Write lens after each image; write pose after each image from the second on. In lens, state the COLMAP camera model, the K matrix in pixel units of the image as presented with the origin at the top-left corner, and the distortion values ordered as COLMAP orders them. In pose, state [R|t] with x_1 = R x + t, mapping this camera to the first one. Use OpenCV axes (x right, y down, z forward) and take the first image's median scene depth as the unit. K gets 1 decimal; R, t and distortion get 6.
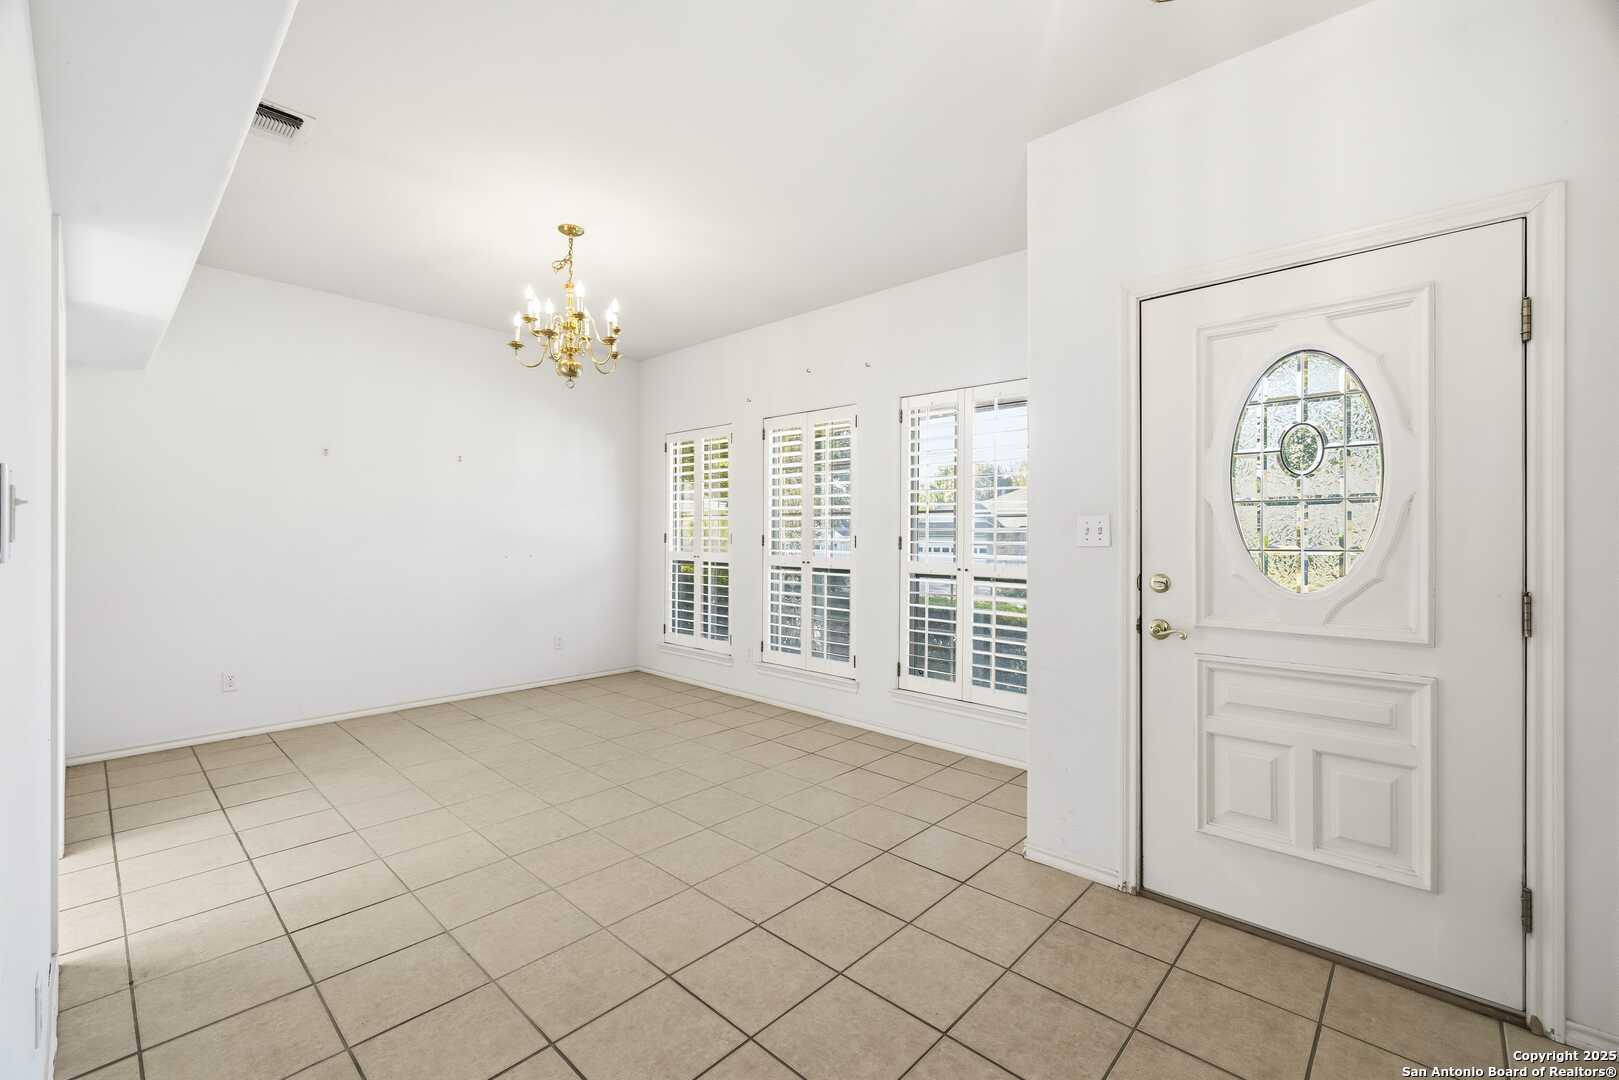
lens RADIAL K [[679.5, 0, 804.8], [0, 679.5, 538.2], [0, 0, 1]] dist [0.000048, 0.000446]
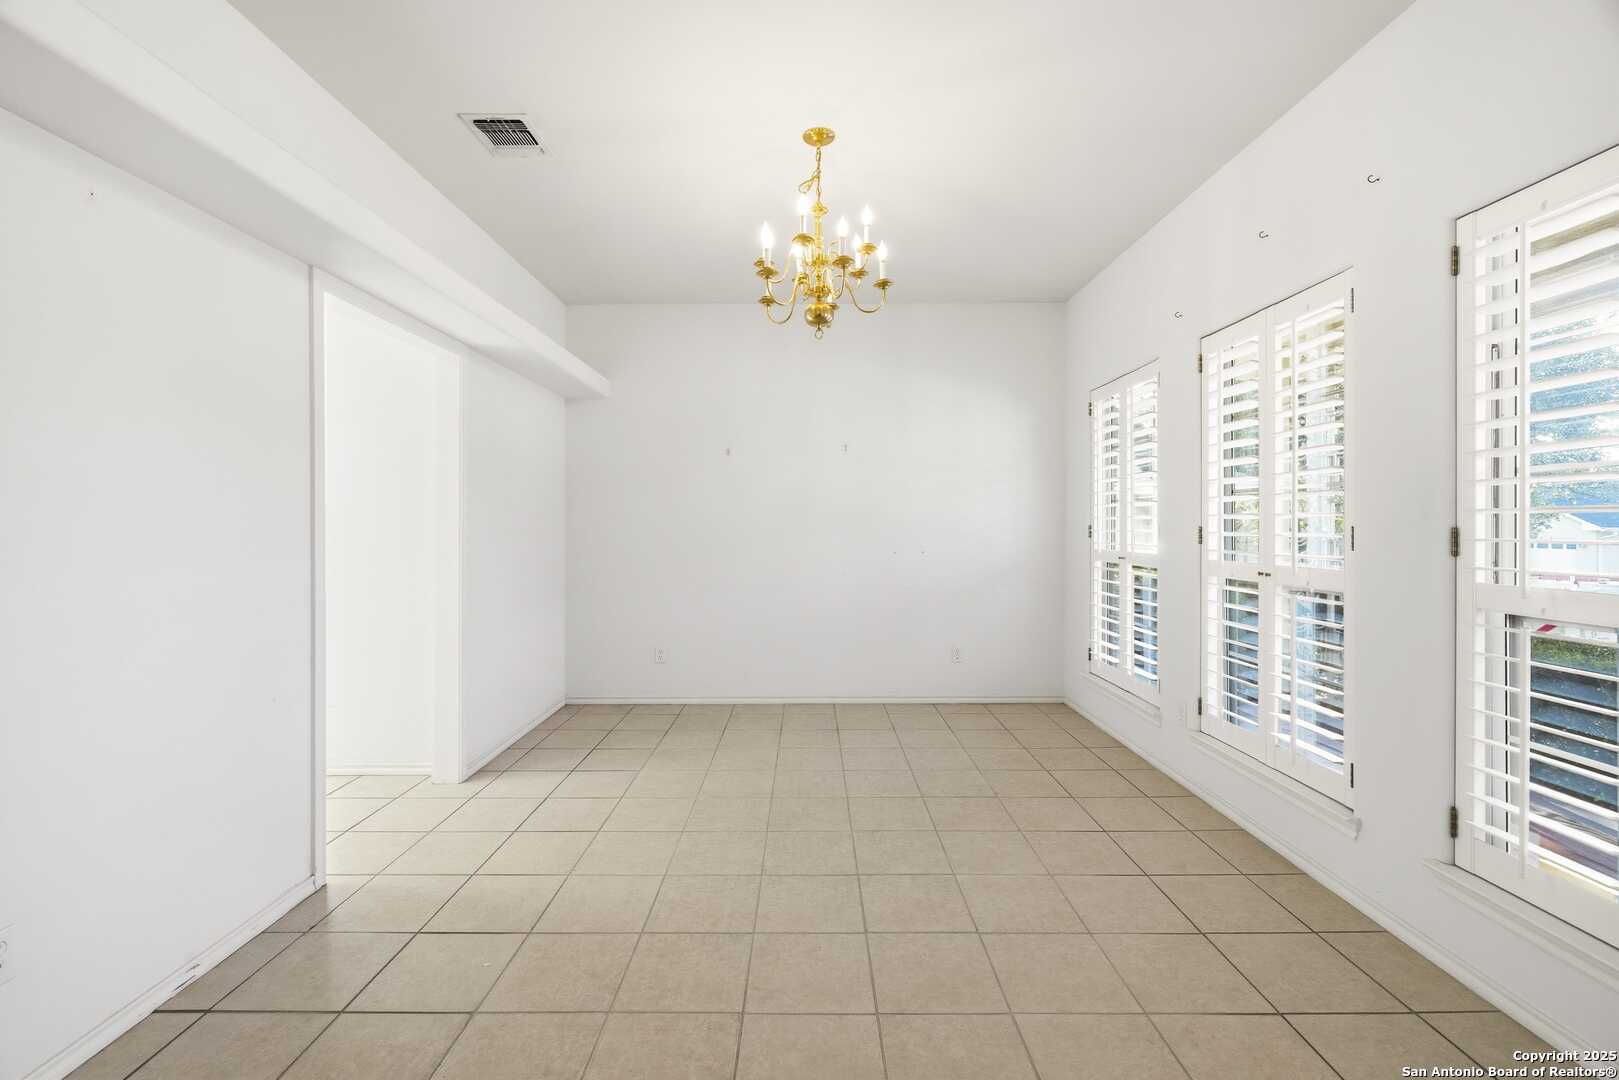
lens RADIAL K [[679.5, 0, 810.1], [0, 679.5, 529.0], [0, 0, 1]] dist [0.000048, 0.000446]
pose [[0.679839, -0.003266, -0.733354, 0.180576], [-0.000018, 0.999990, -0.004469, 0.000175], [0.733361, 0.003051, 0.679833, 0.382016]]
